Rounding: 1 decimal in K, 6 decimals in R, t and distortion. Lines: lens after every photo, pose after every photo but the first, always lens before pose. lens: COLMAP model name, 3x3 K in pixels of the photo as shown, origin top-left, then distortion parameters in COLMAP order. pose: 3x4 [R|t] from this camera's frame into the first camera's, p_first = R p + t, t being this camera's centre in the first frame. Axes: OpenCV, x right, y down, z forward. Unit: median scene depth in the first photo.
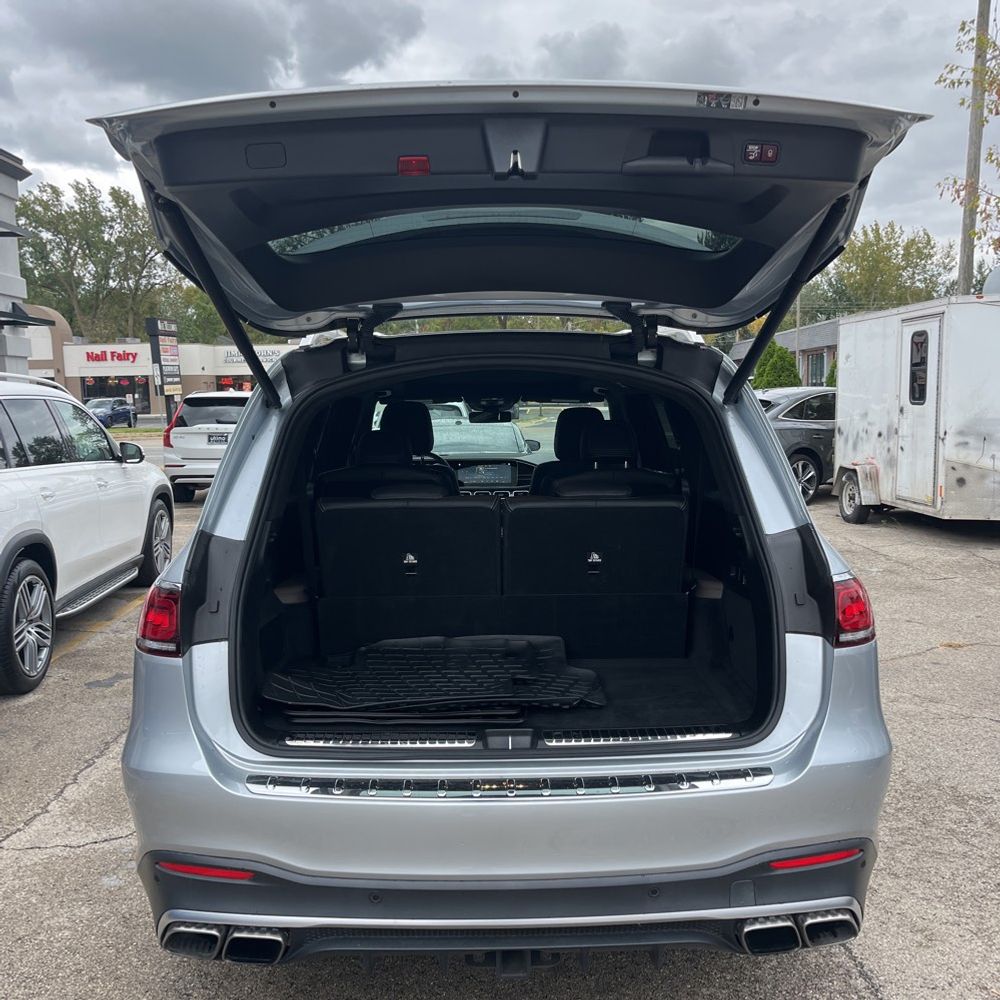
lens RADIAL K [[1011.7, 0, 501.8], [0, 1011.7, 519.0], [0, 0, 1]] dist [0.028651, 0.000000]
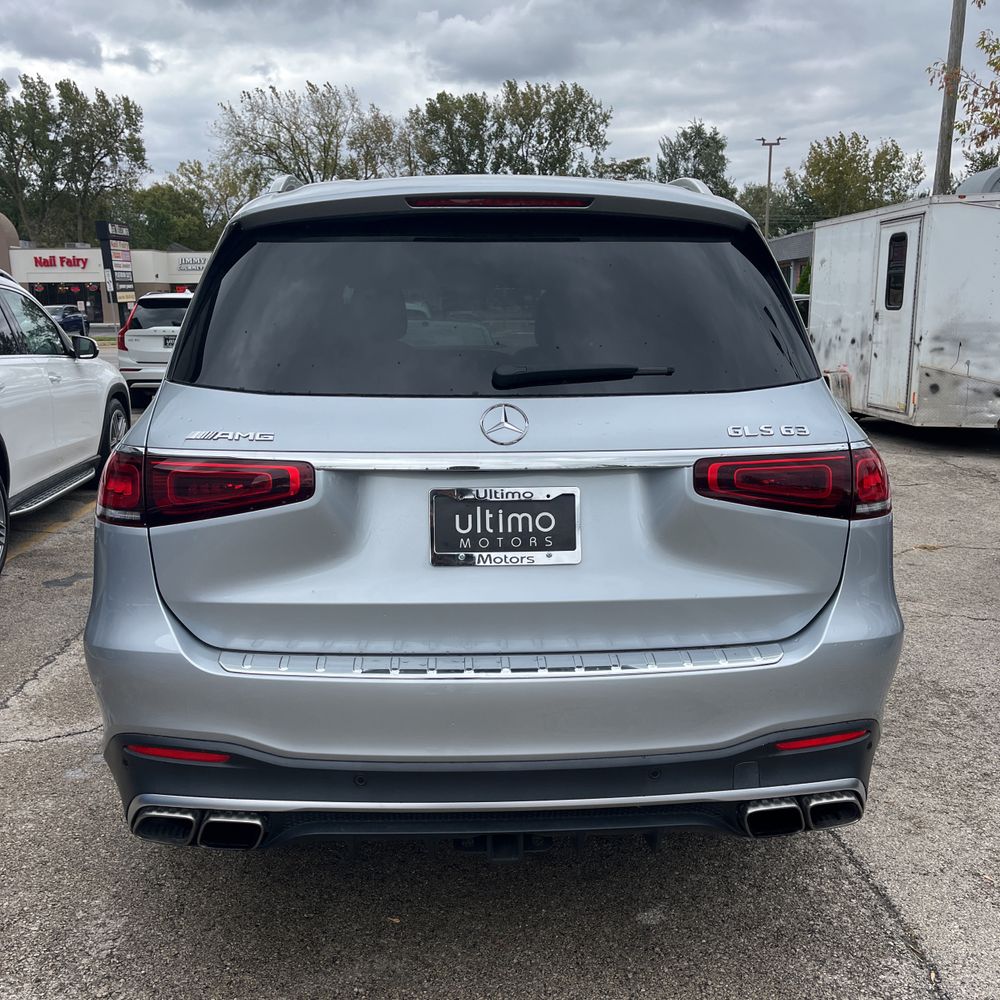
lens RADIAL K [[1011.7, 0, 492.3], [0, 1011.7, 515.4], [0, 0, 1]] dist [0.028651, 0.000000]
pose [[0.999550, 0.004504, 0.029659, -0.011719], [-0.006822, 0.996889, 0.078527, 0.019899], [-0.029213, -0.078694, 0.996471, 0.029394]]
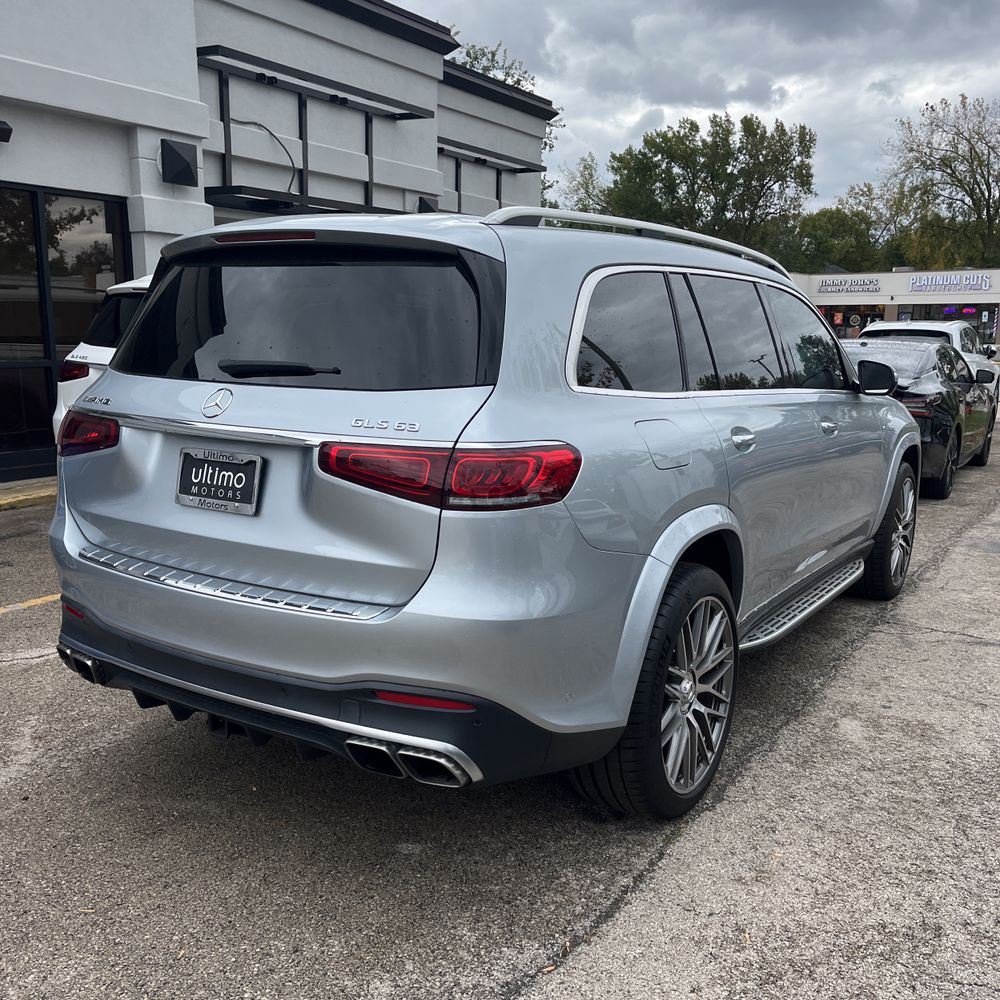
lens RADIAL K [[1011.7, 0, 489.4], [0, 1011.7, 514.3], [0, 0, 1]] dist [0.028651, 0.000000]
pose [[0.826124, 0.128241, -0.548702, 0.362012], [-0.094706, 0.991506, 0.089143, 0.013163], [0.555473, -0.021678, 0.831252, 0.057349]]
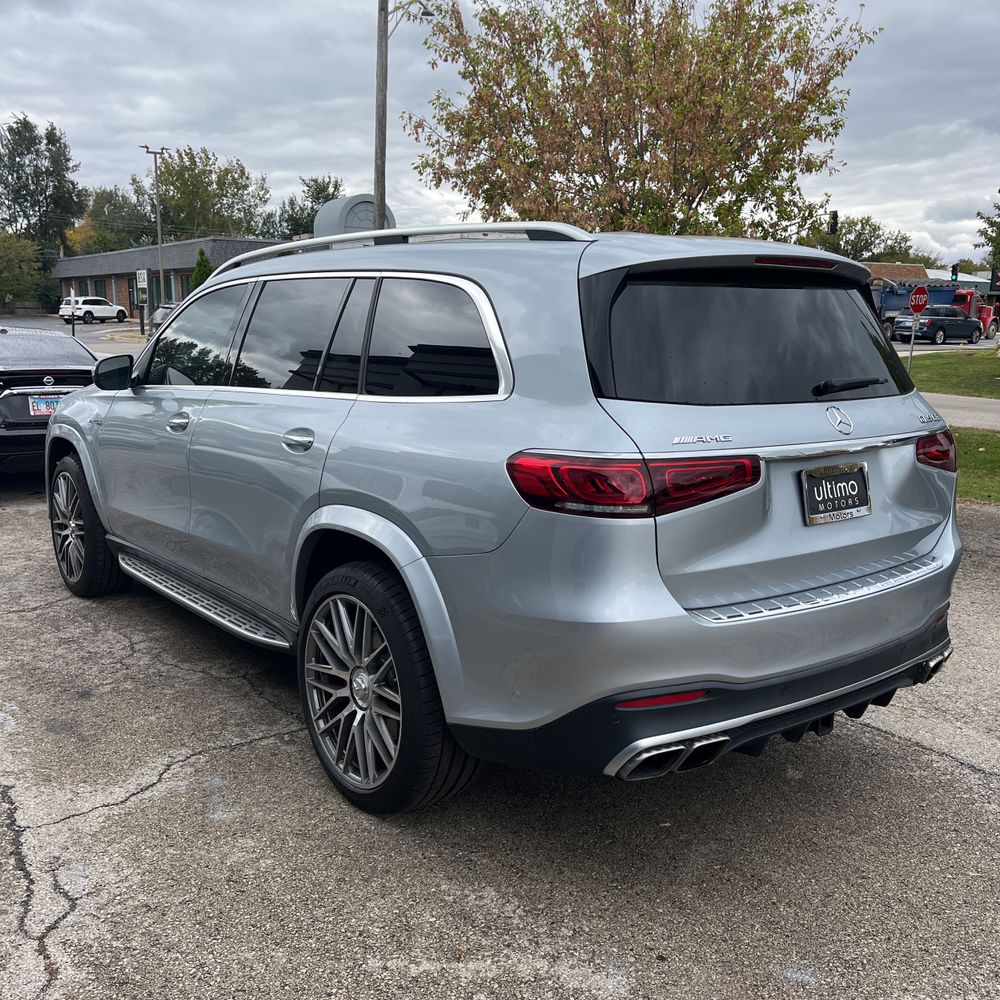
lens RADIAL K [[1011.7, 0, 489.0], [0, 1011.7, 515.2], [0, 0, 1]] dist [0.028651, 0.000000]
pose [[0.800288, -0.088923, 0.592985, -0.426661], [0.048401, 0.995295, 0.083932, 0.012021], [-0.597659, -0.038469, 0.800827, 0.078949]]
